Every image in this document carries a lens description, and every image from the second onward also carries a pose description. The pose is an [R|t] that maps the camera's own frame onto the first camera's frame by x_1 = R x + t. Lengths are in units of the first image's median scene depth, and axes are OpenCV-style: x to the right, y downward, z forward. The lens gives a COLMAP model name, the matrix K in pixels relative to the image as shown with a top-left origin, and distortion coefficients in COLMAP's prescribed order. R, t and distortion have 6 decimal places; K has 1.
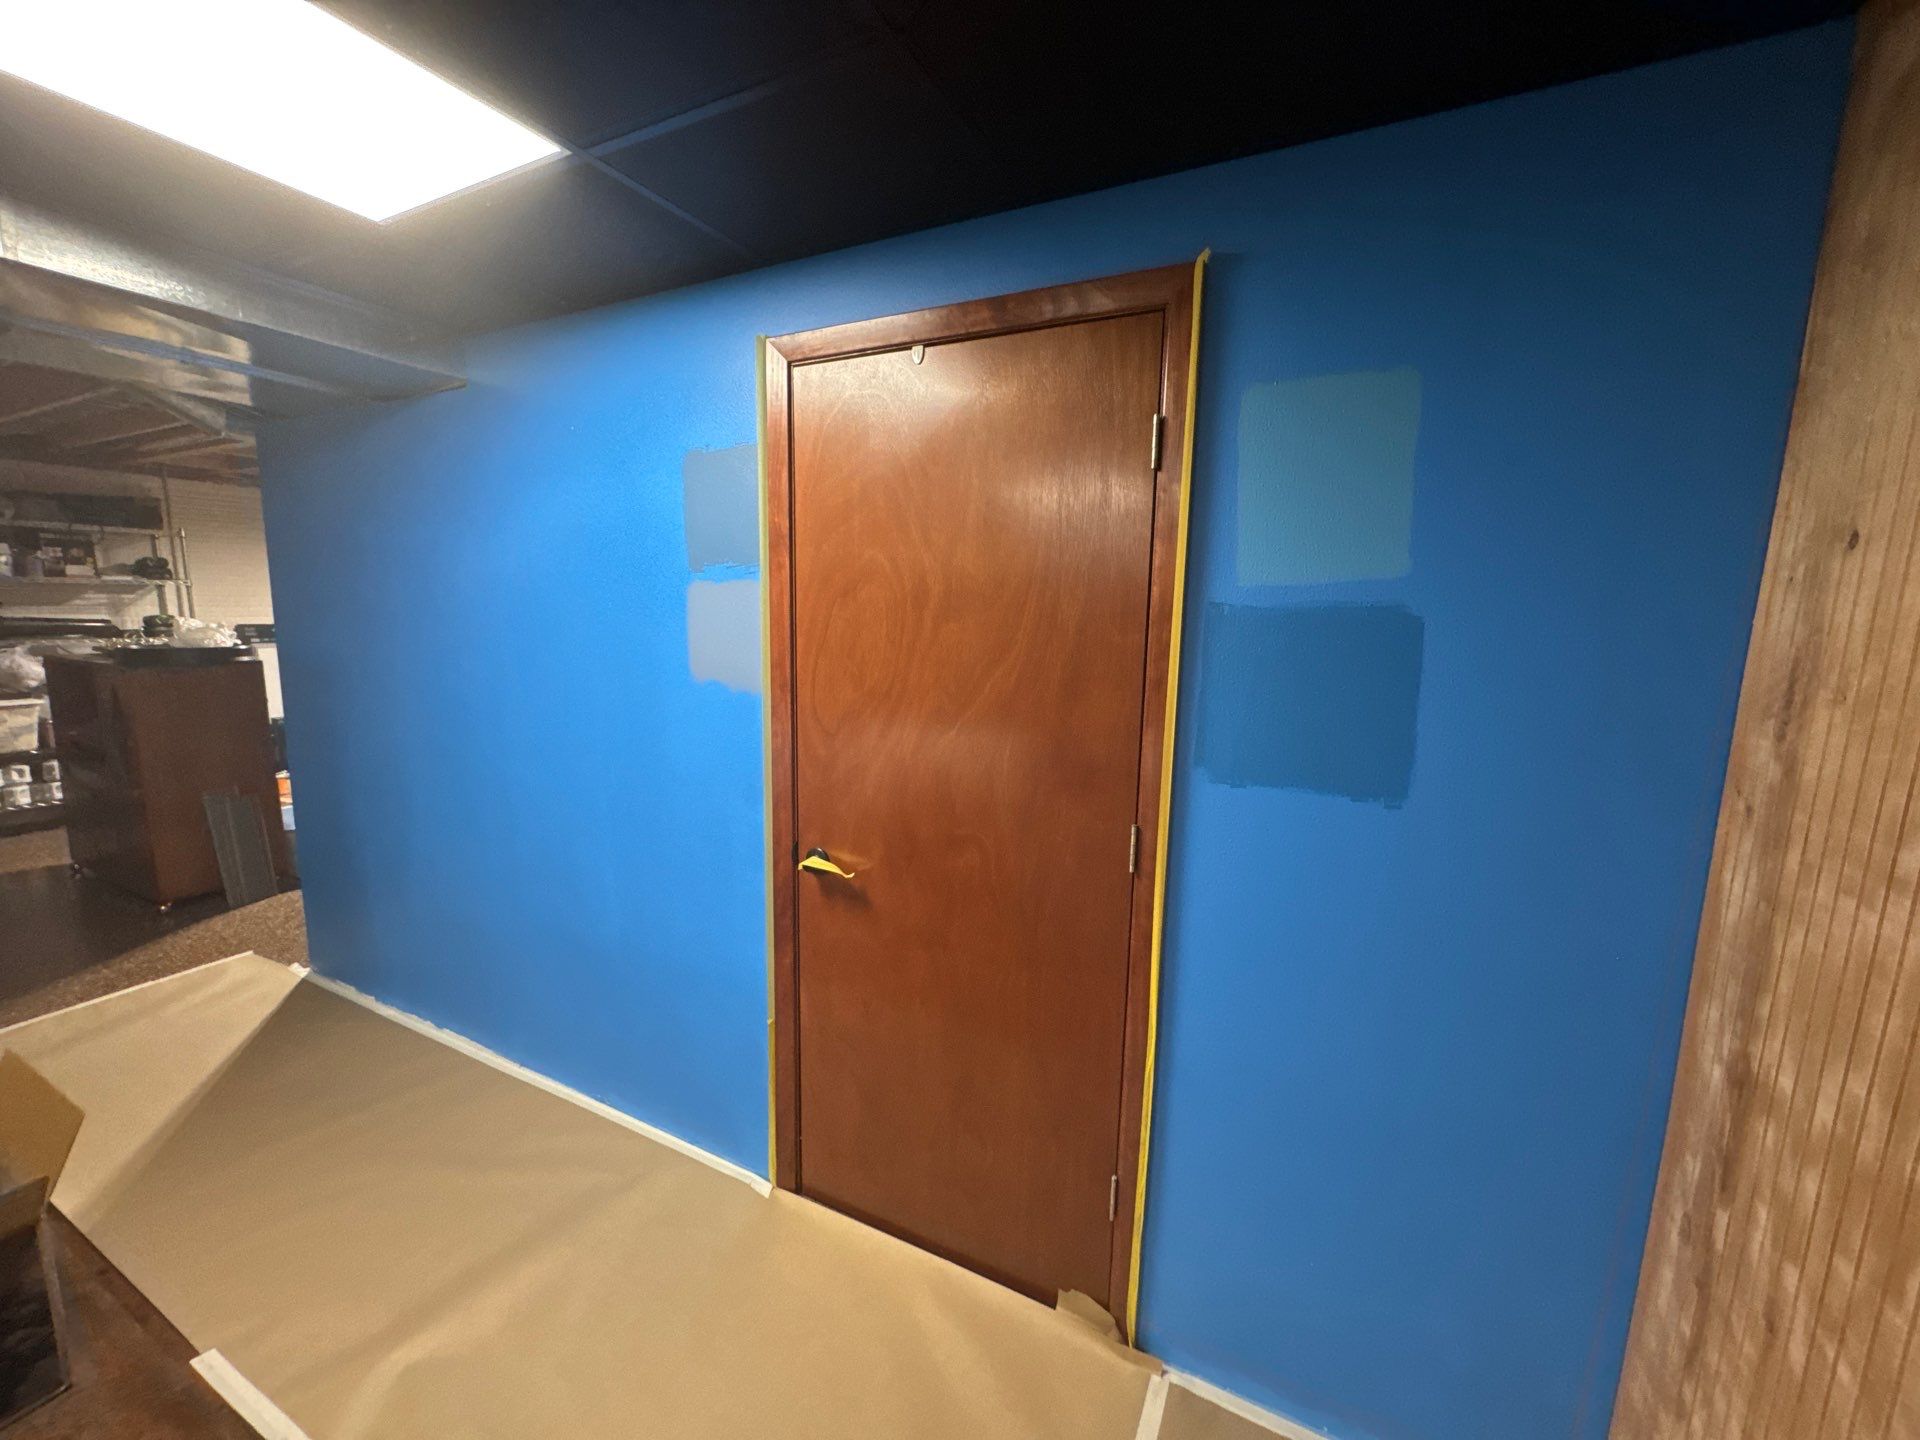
lens RADIAL K [[765.1, 0, 956.1], [0, 765.1, 716.9], [0, 0, 1]] dist [-0.006098, 0.000908]
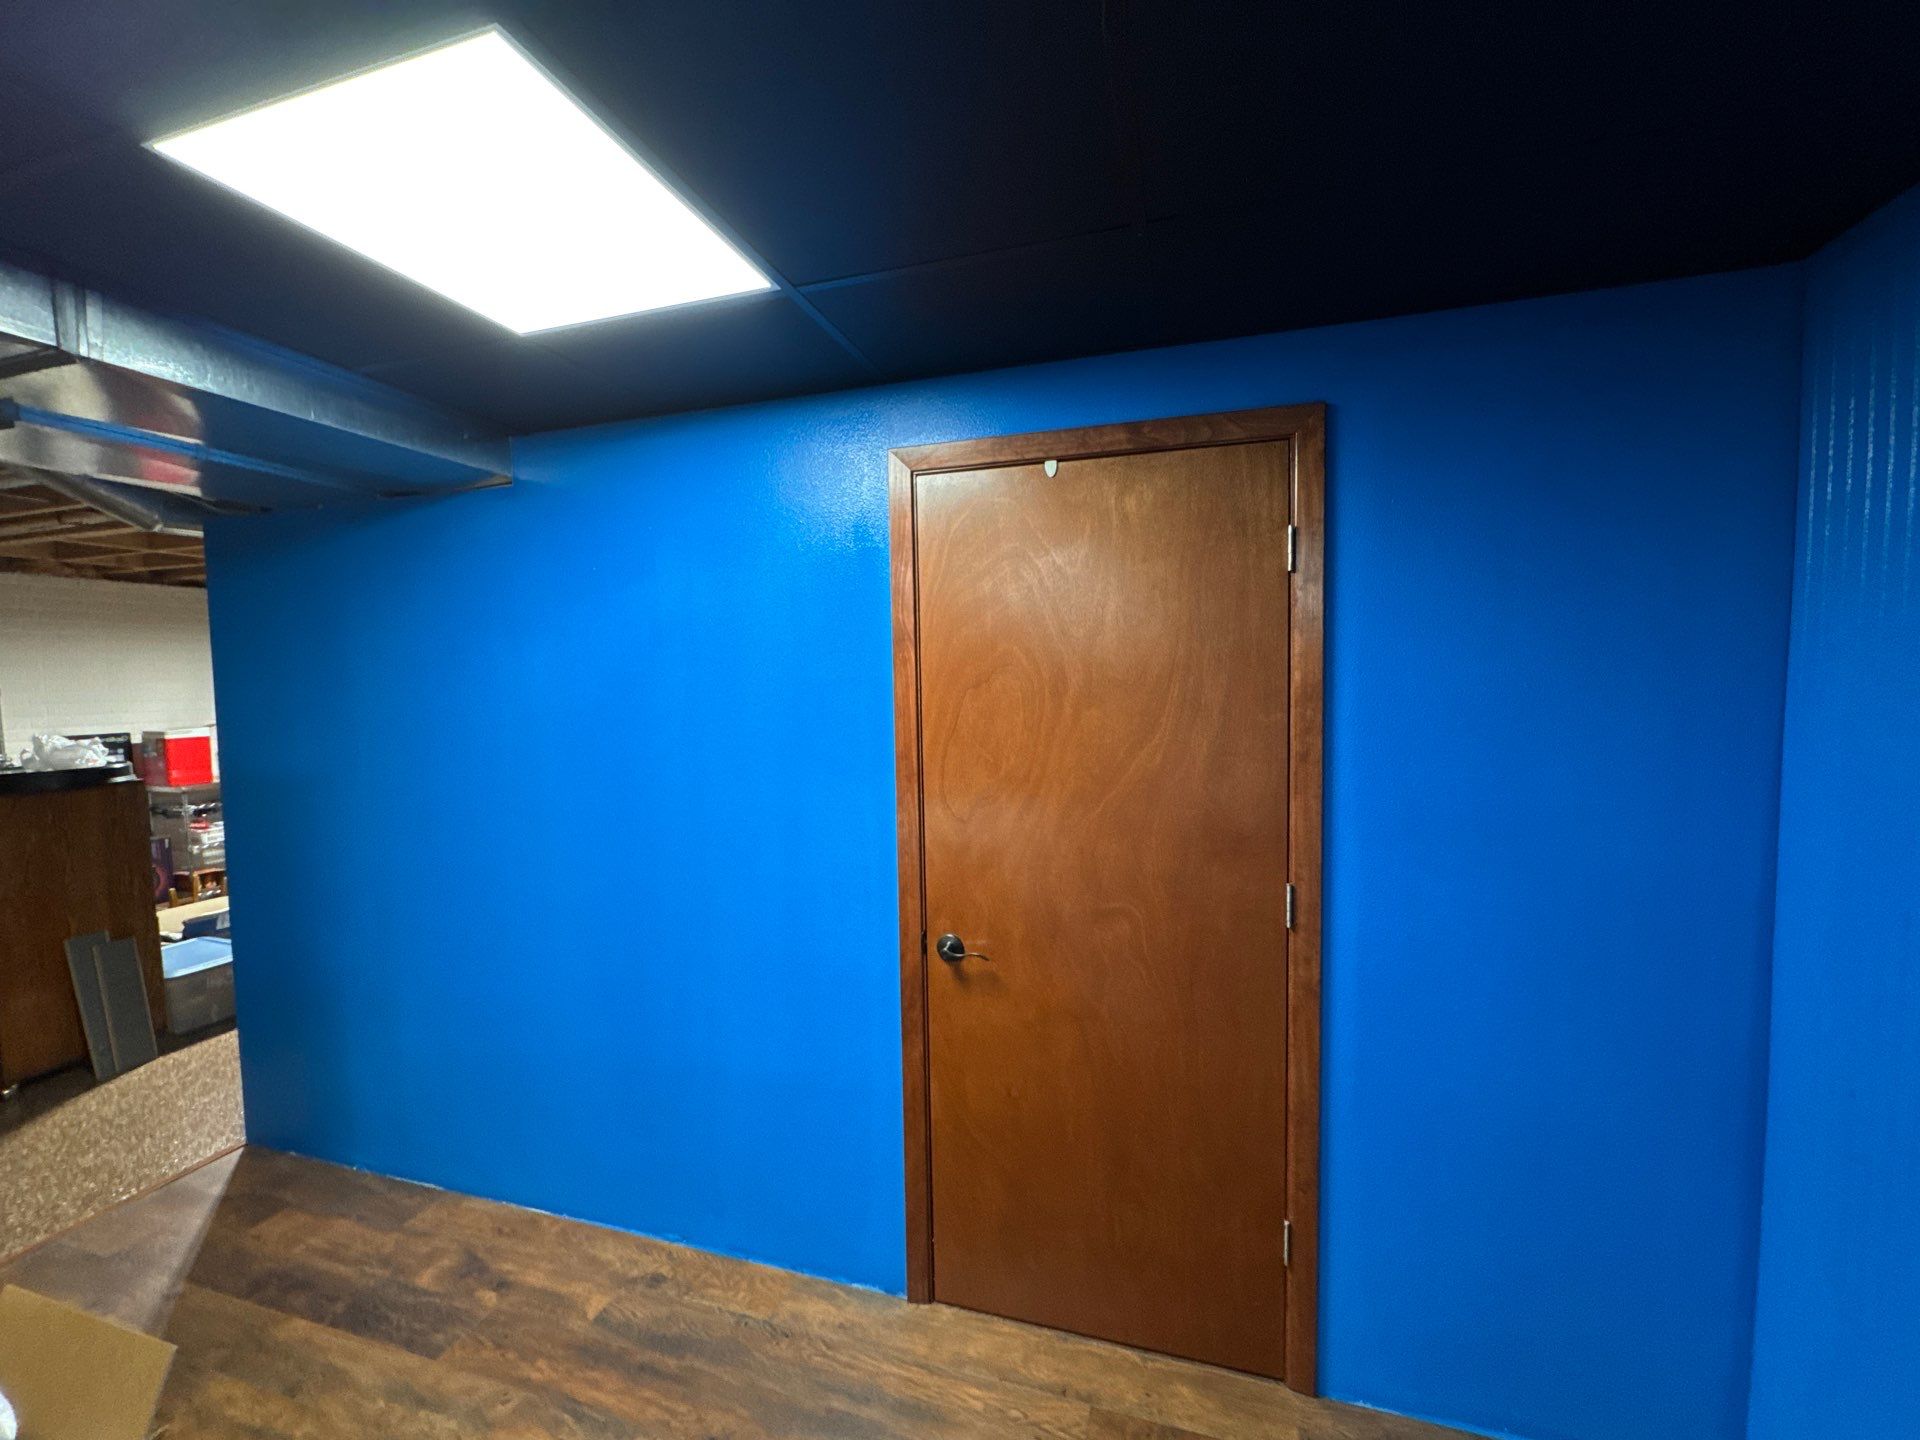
lens RADIAL K [[765.1, 0, 974.6], [0, 765.1, 719.2], [0, 0, 1]] dist [-0.006098, 0.000908]
pose [[0.982950, -0.048115, 0.177467, -0.337481], [0.063522, 0.994591, -0.082181, -0.028661], [-0.172553, 0.092052, 0.980690, -0.024337]]
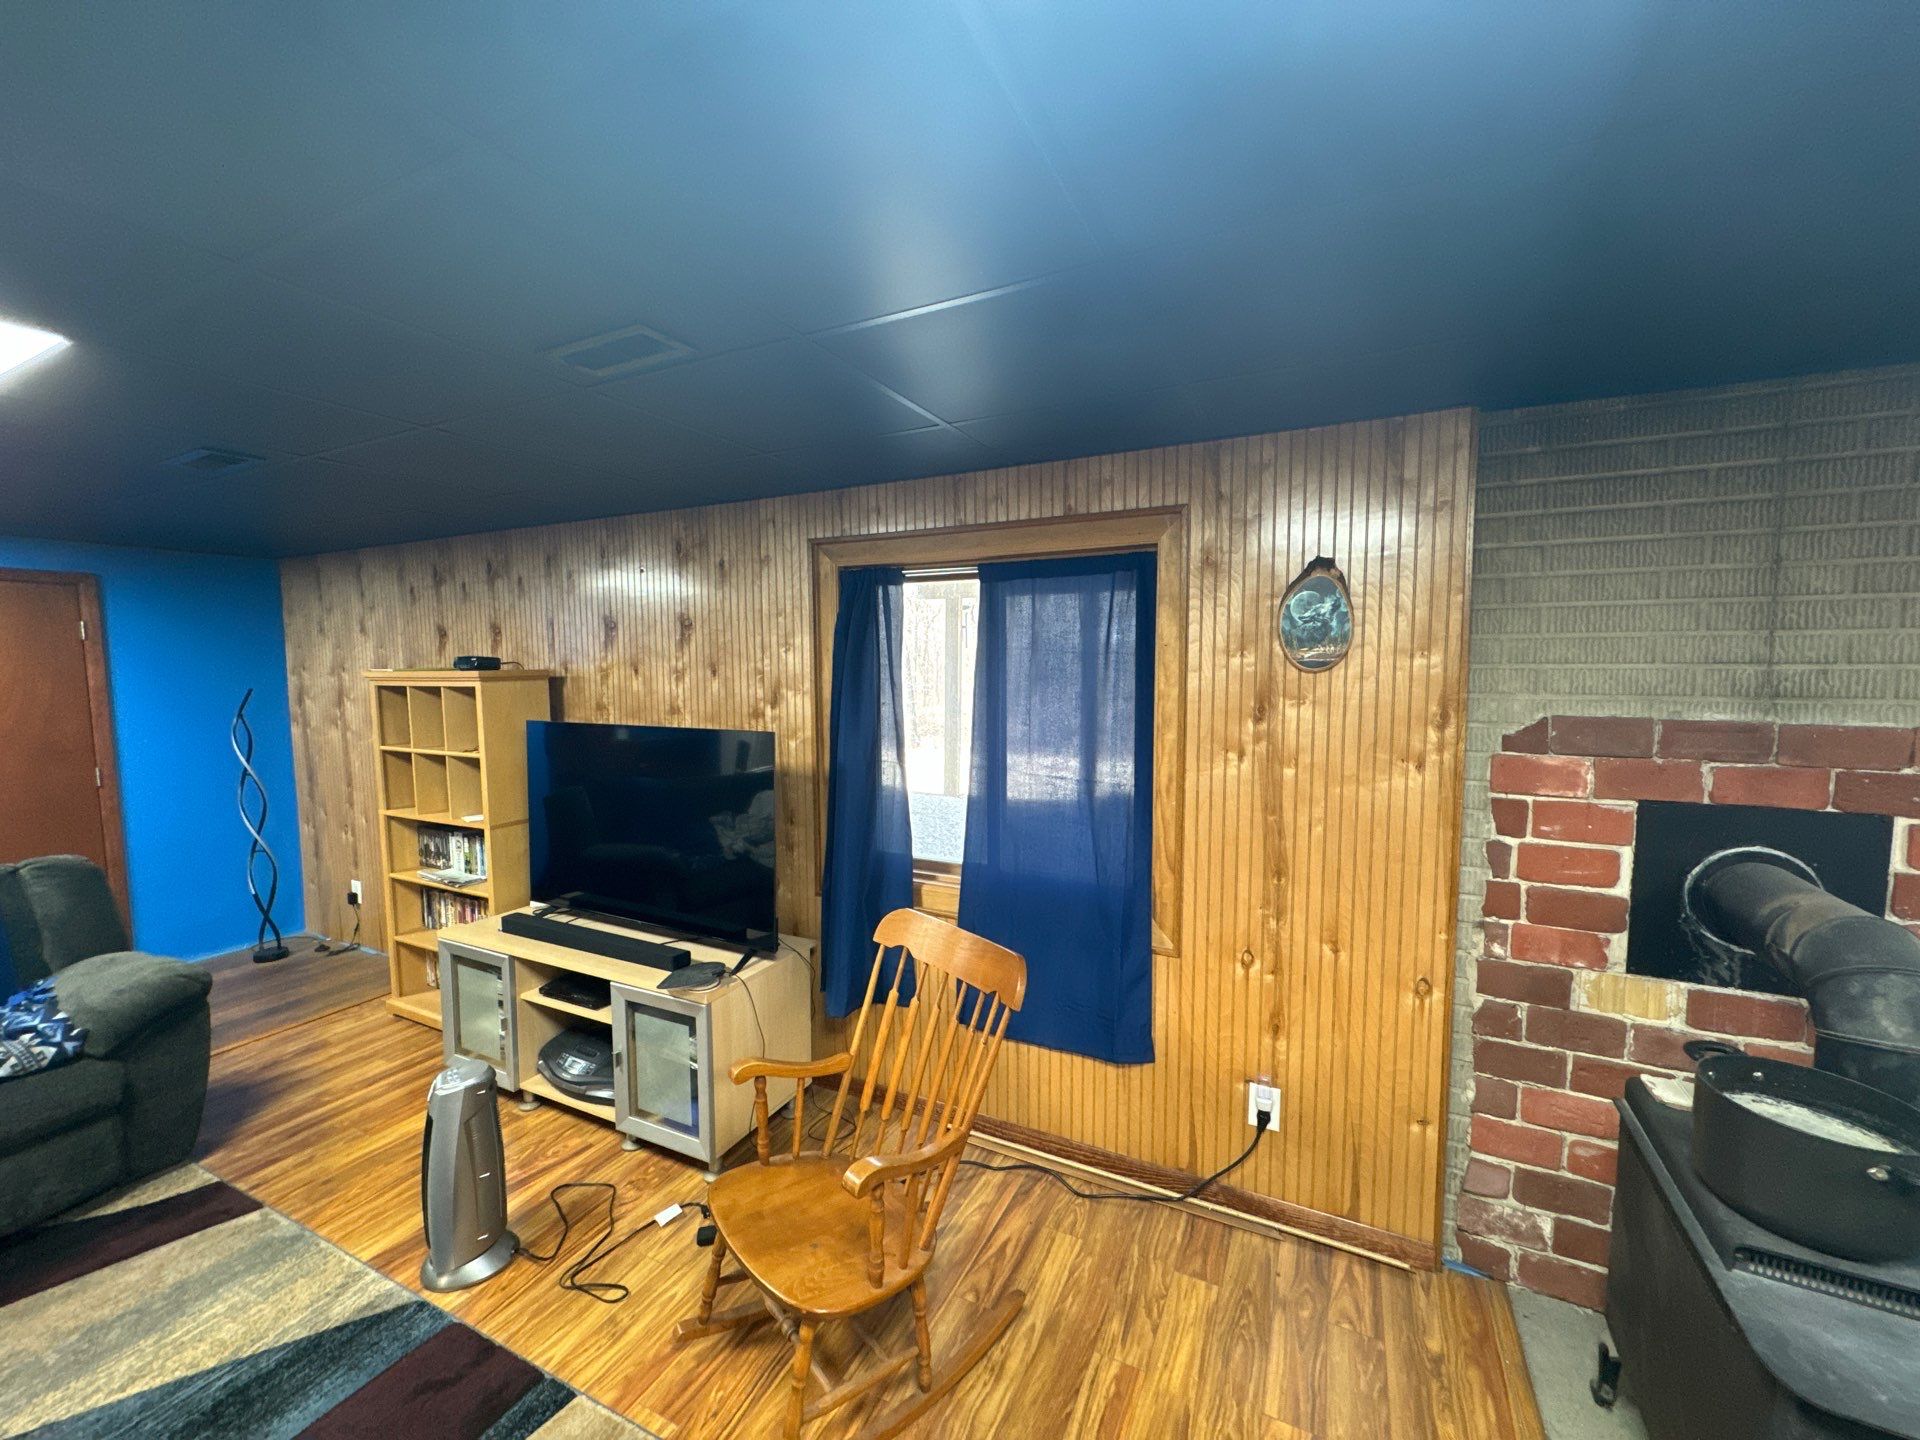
lens RADIAL K [[765.1, 0, 970.7], [0, 765.1, 725.5], [0, 0, 1]] dist [-0.006098, 0.000908]
pose [[-0.011020, -0.104390, 0.994475, -1.959050], [0.155322, 0.982286, 0.104832, 0.149639], [-0.987802, 0.155619, 0.005389, -1.646087]]
